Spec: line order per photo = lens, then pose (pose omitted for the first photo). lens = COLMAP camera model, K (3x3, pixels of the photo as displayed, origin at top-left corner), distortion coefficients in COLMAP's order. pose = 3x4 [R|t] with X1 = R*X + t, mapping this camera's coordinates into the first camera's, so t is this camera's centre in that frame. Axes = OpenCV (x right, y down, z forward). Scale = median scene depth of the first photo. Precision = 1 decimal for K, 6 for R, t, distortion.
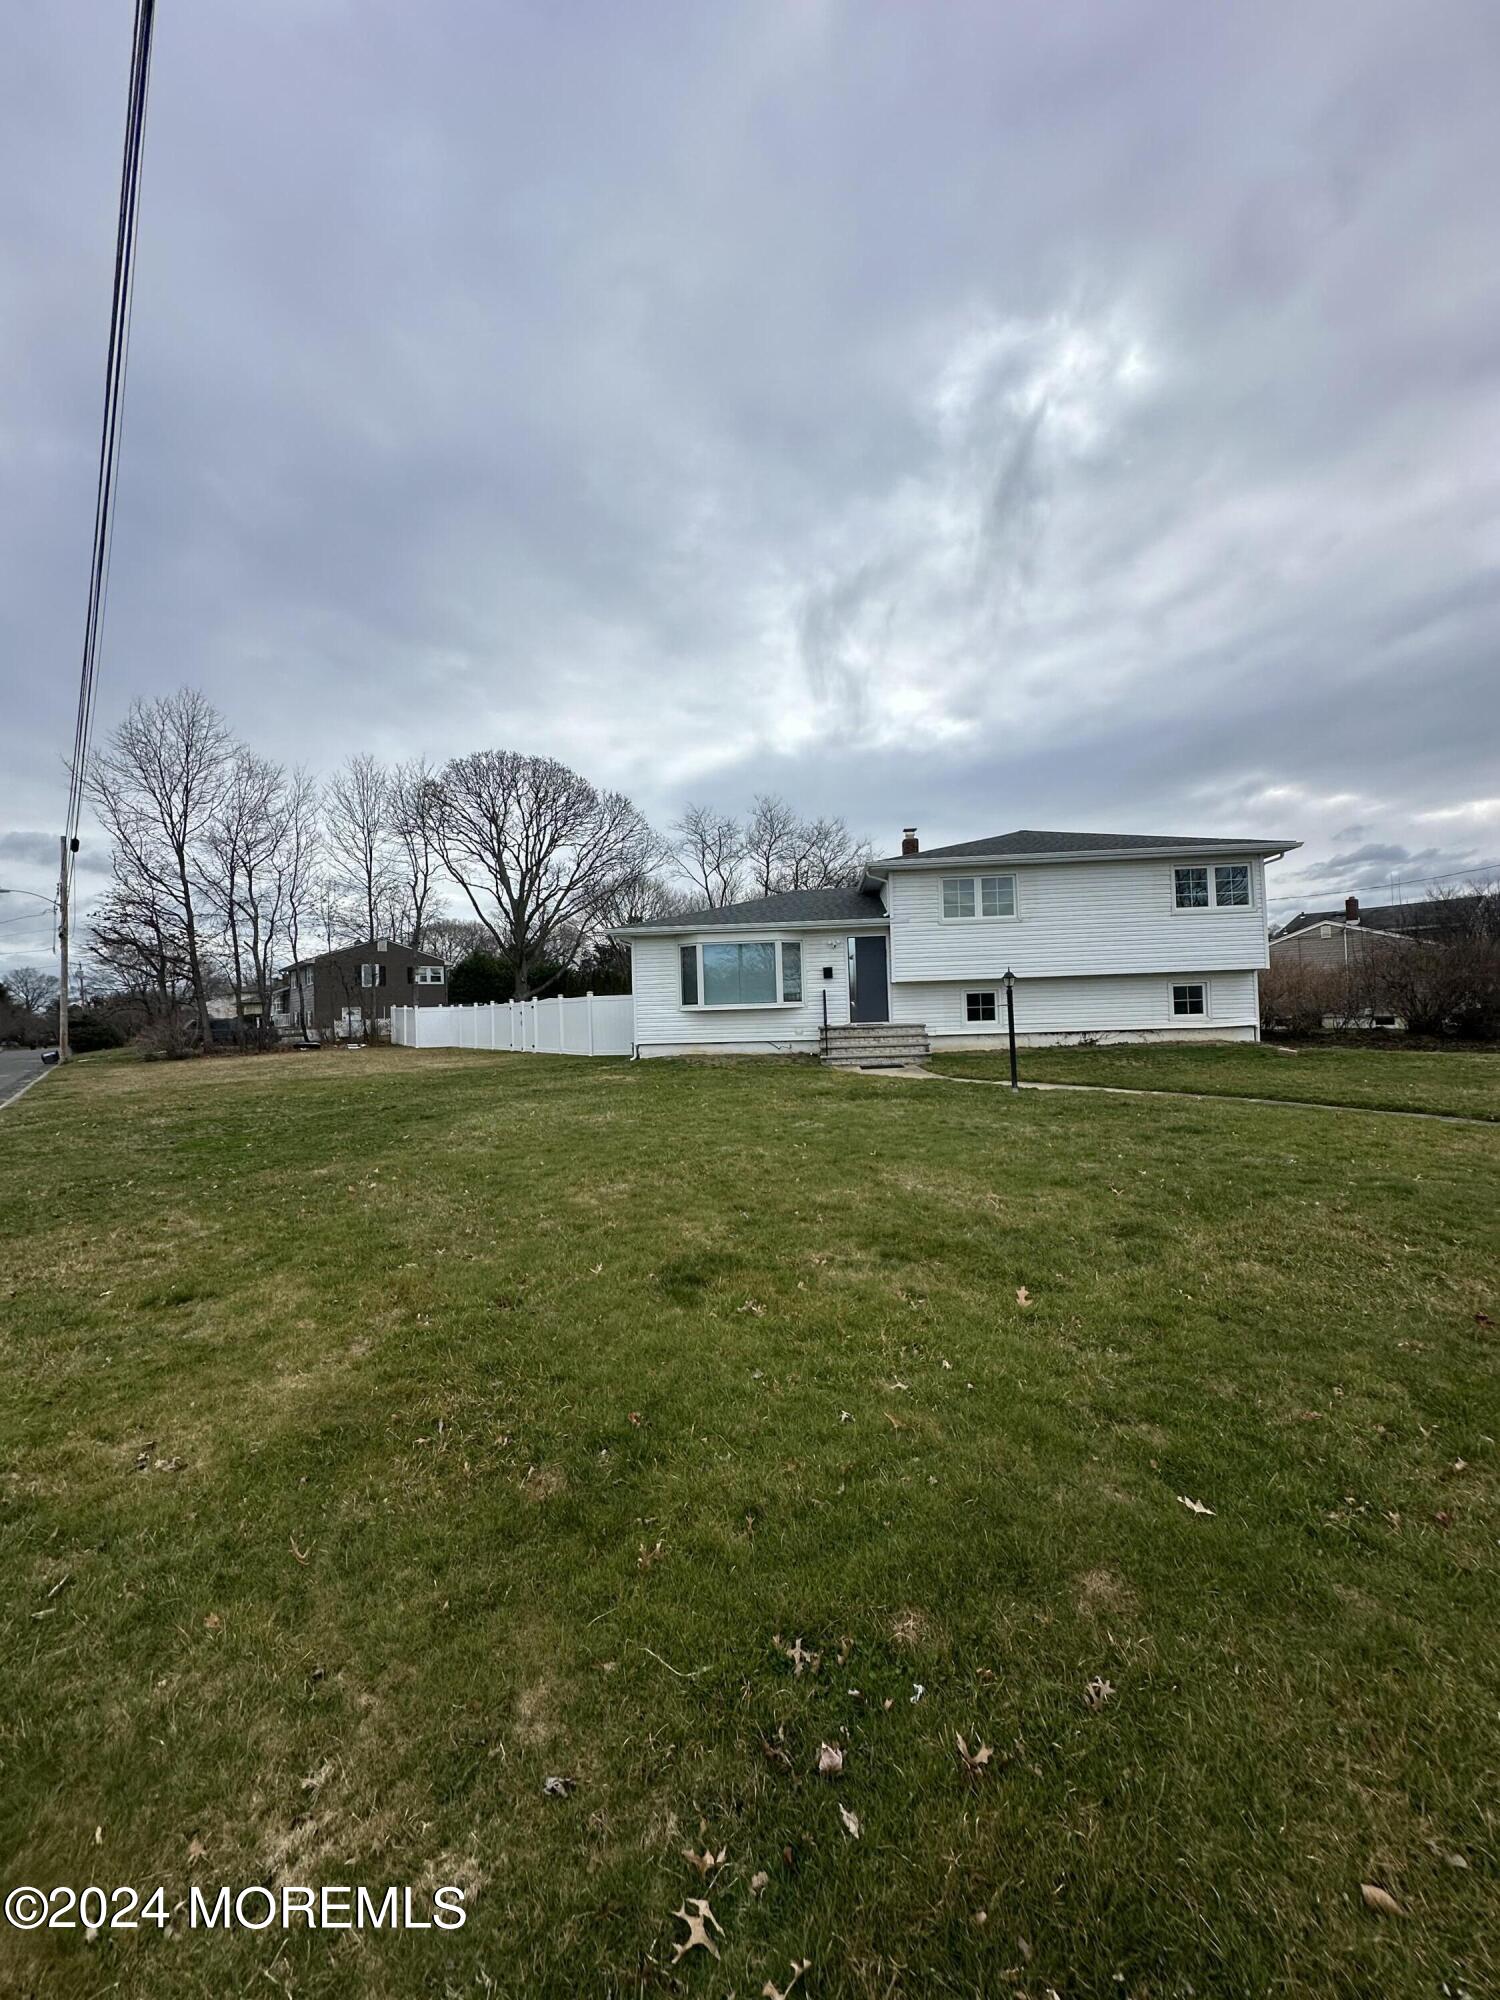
lens RADIAL K [[789.6, 0, 754.5], [0, 789.6, 954.0], [0, 0, 1]] dist [0.000629, -0.000007]
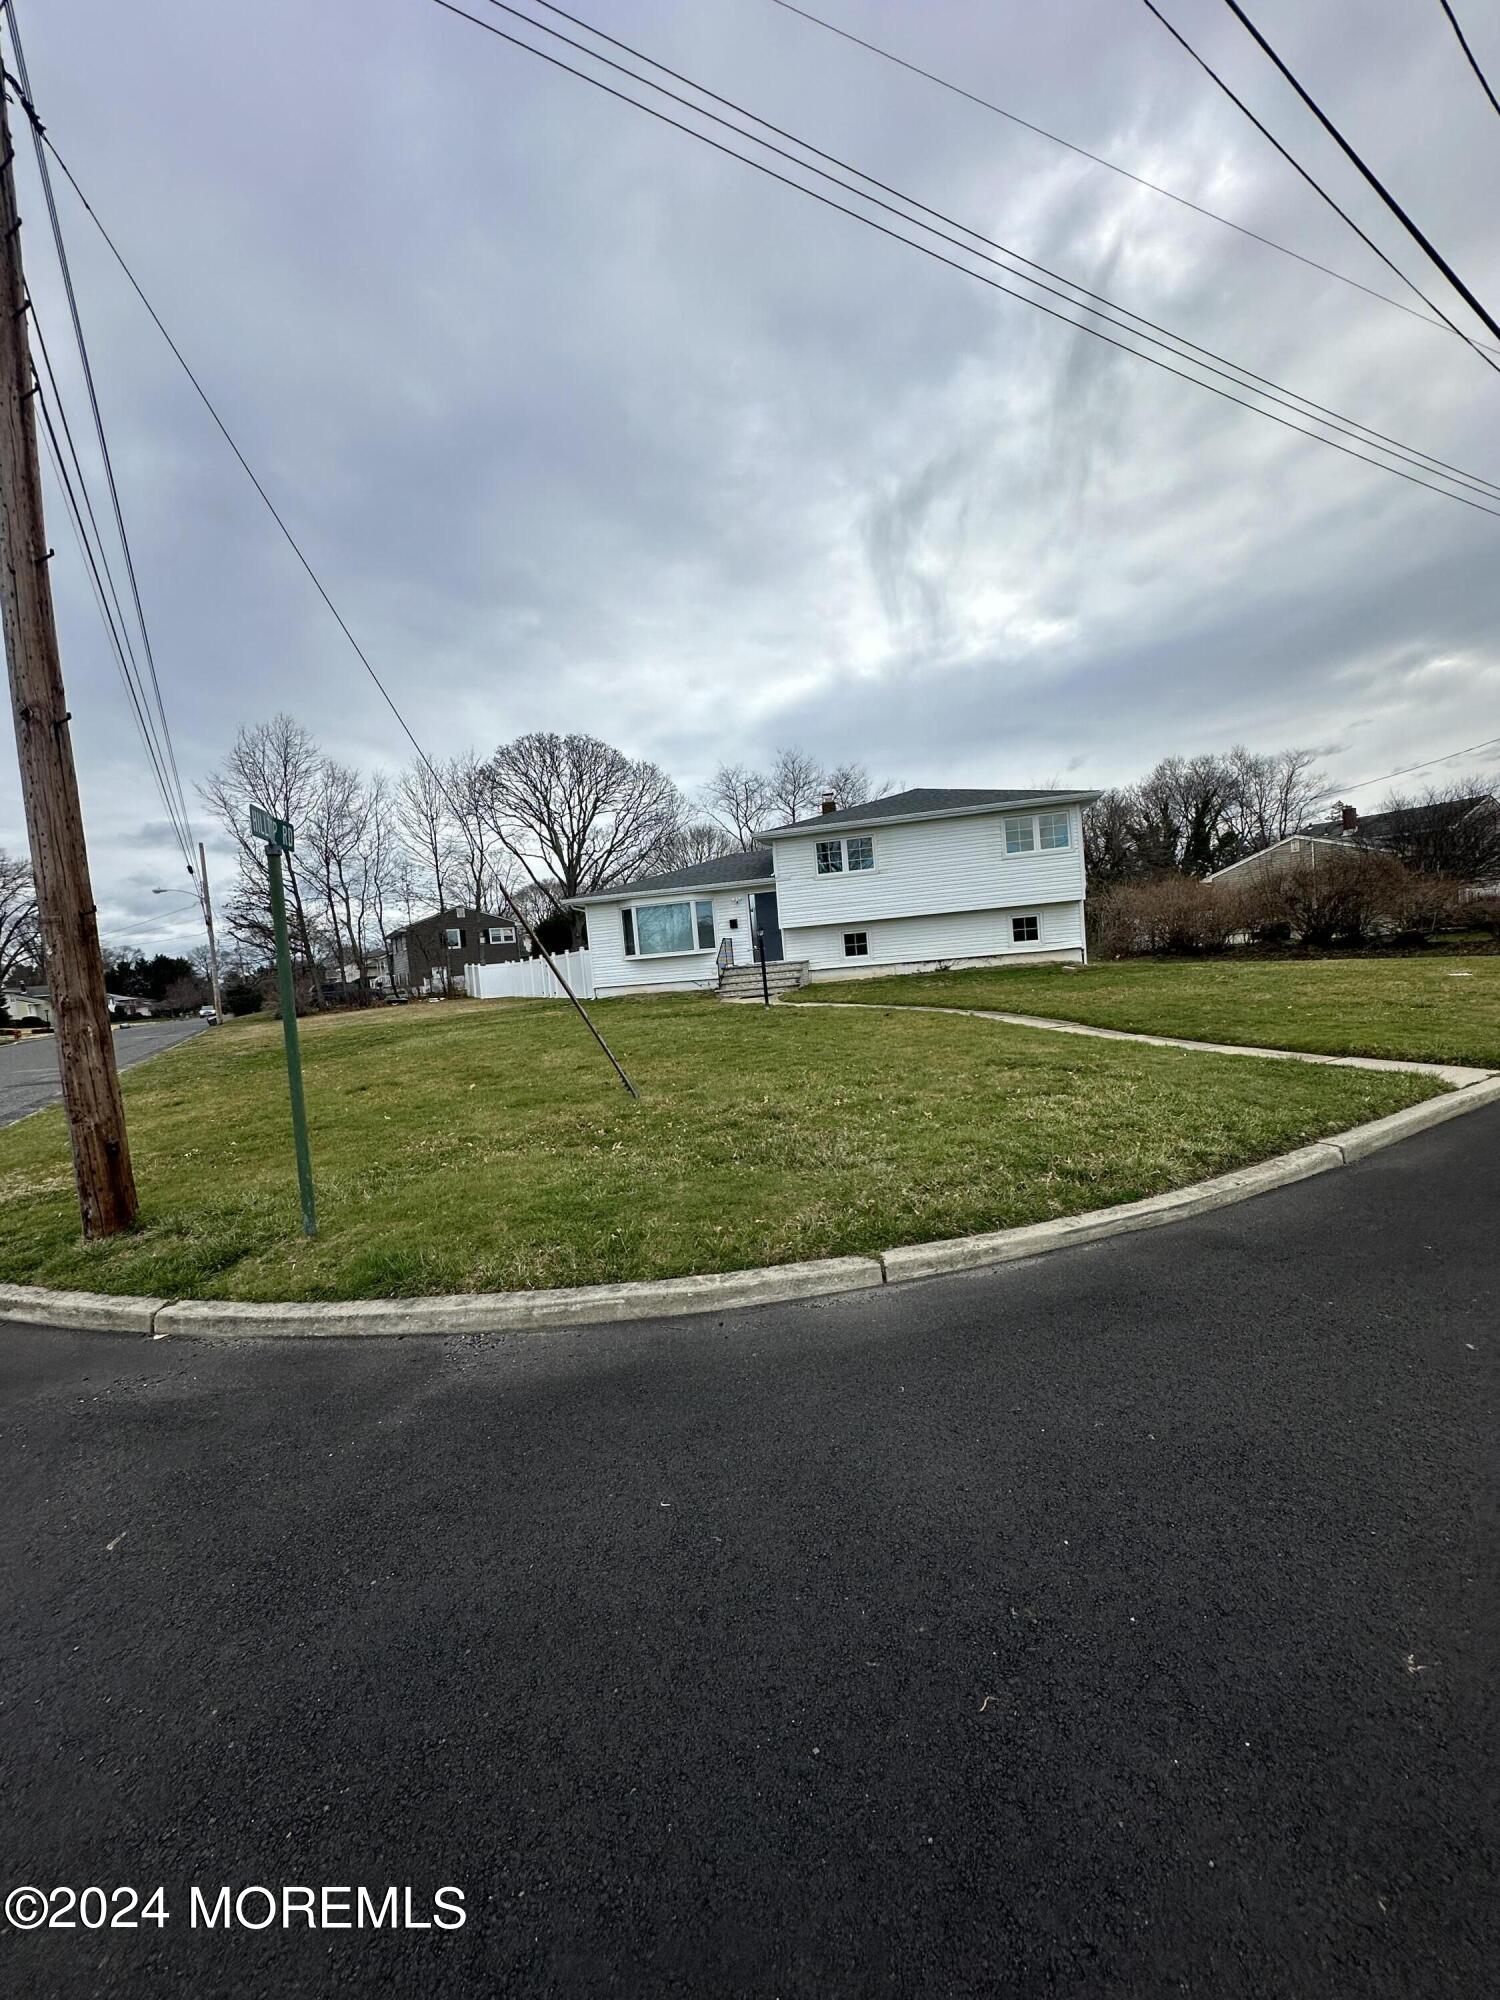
lens RADIAL K [[805.1, 0, 750.0], [0, 805.1, 1000.0], [0, 0, 1]] dist [-0.003049, -0.000589]
pose [[0.987104, -0.045564, -0.153458, 0.115236], [0.065612, 0.989573, 0.128223, -0.007139], [0.146015, -0.136638, 0.979801, -0.100693]]
